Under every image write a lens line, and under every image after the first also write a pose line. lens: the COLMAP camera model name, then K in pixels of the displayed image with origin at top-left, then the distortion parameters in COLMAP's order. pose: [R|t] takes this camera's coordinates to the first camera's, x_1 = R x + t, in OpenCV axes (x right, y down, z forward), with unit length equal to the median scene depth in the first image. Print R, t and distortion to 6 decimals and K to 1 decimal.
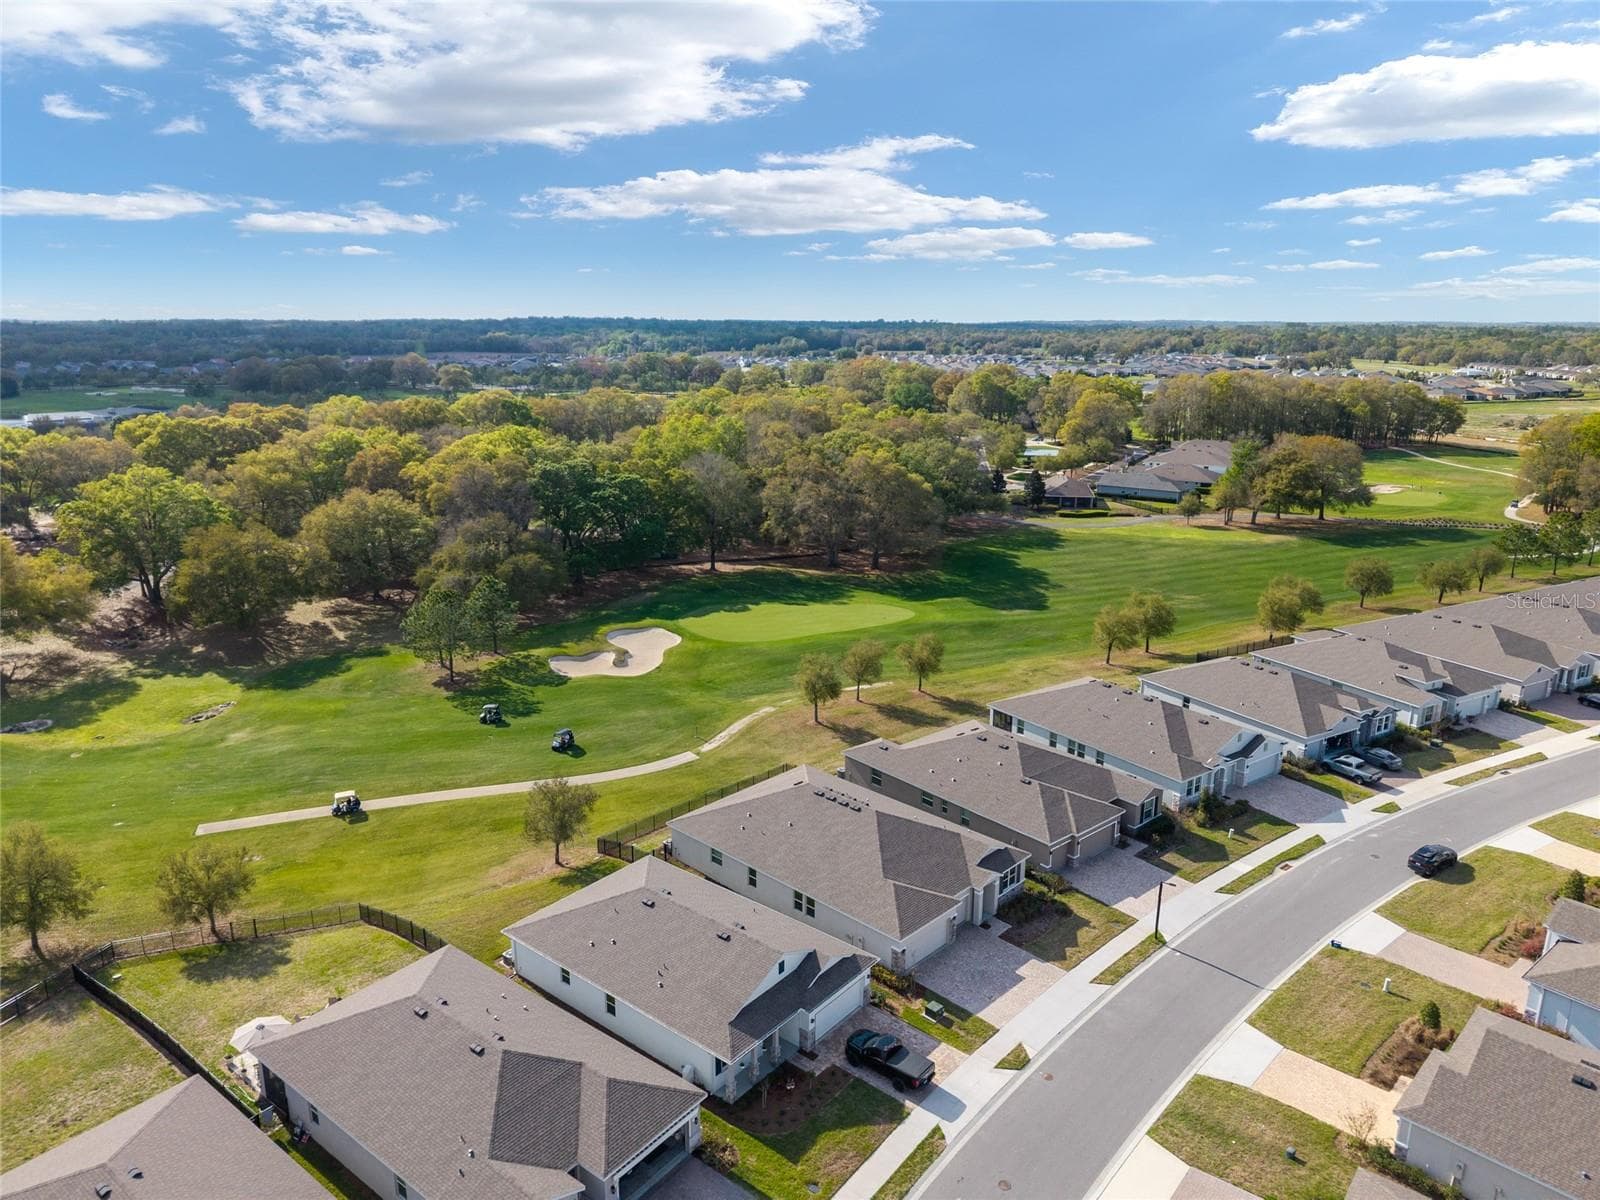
lens RADIAL K [[1073.1, 0, 811.7], [0, 1073.1, 622.2], [0, 0, 1]] dist [0.029409, -0.021981]
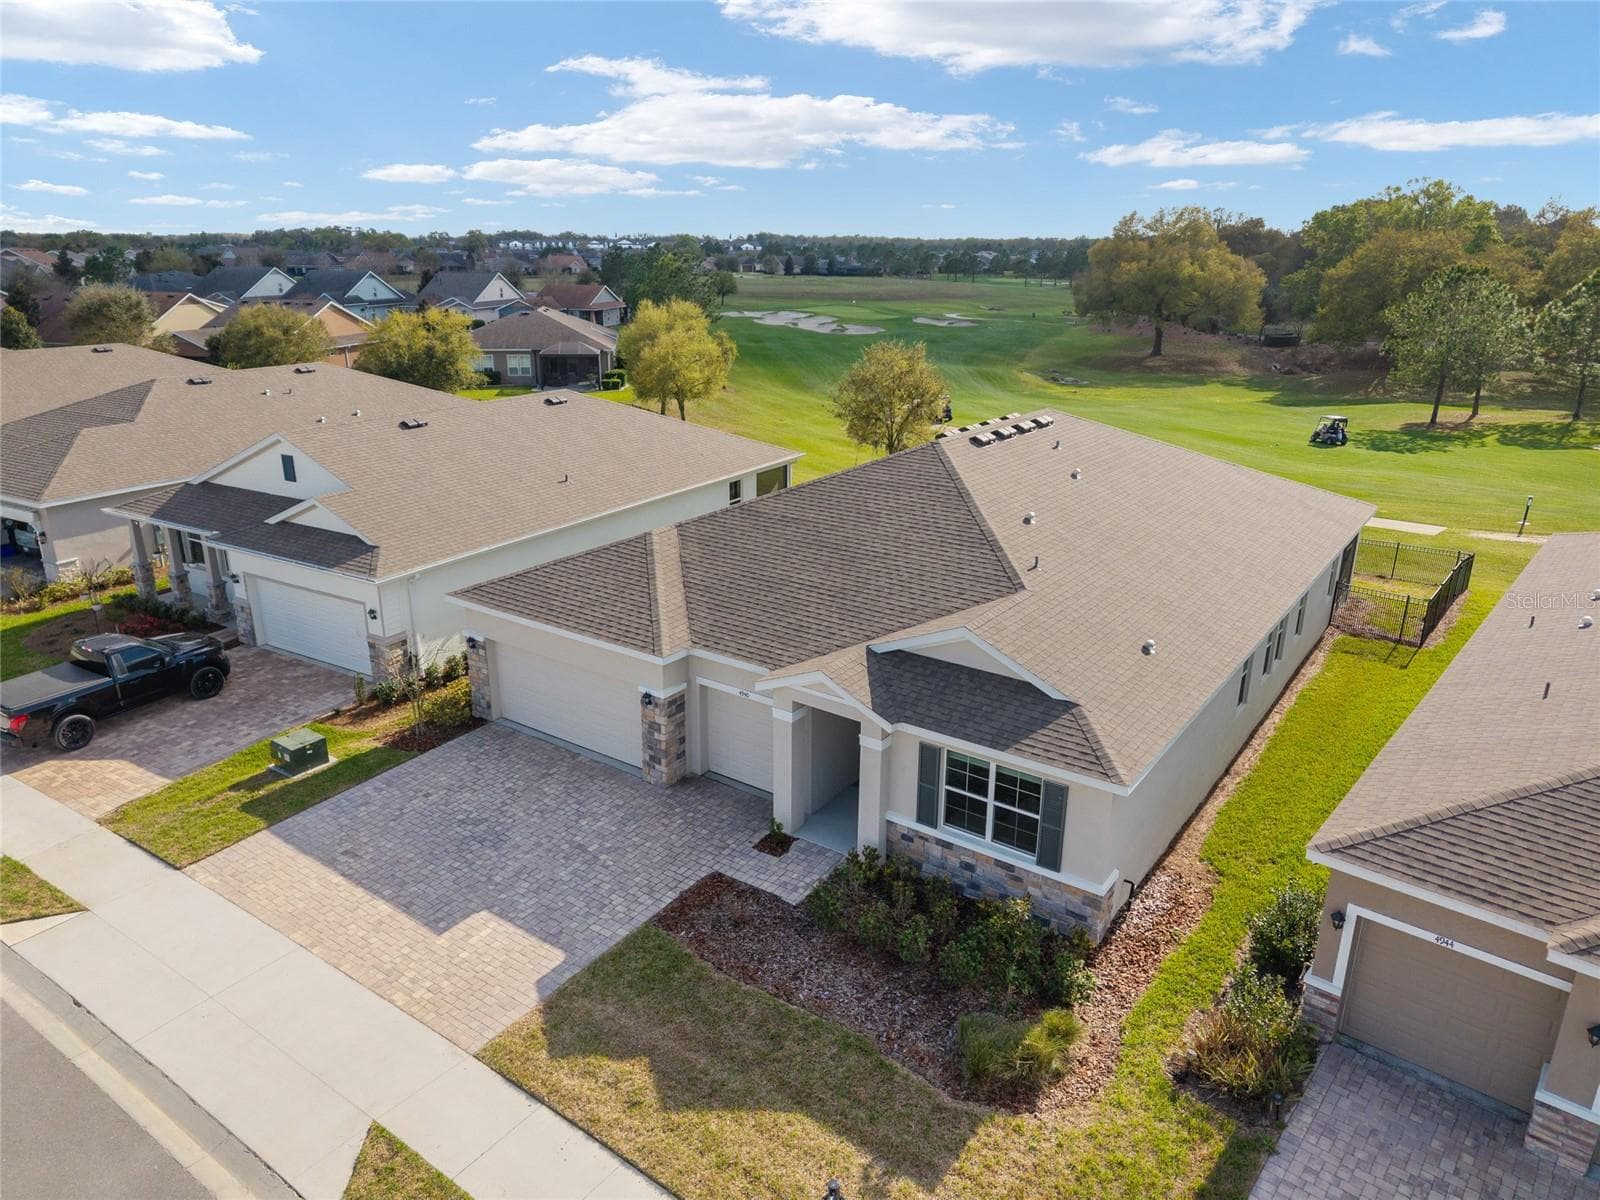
lens RADIAL K [[1073.1, 0, 791.5], [0, 1073.1, 602.9], [0, 0, 1]] dist [0.029409, -0.021981]
pose [[0.130173, 0.301902, -0.944410, 0.378024], [-0.275880, 0.925928, 0.257967, 0.147524], [0.952337, 0.226963, 0.203819, 0.886900]]
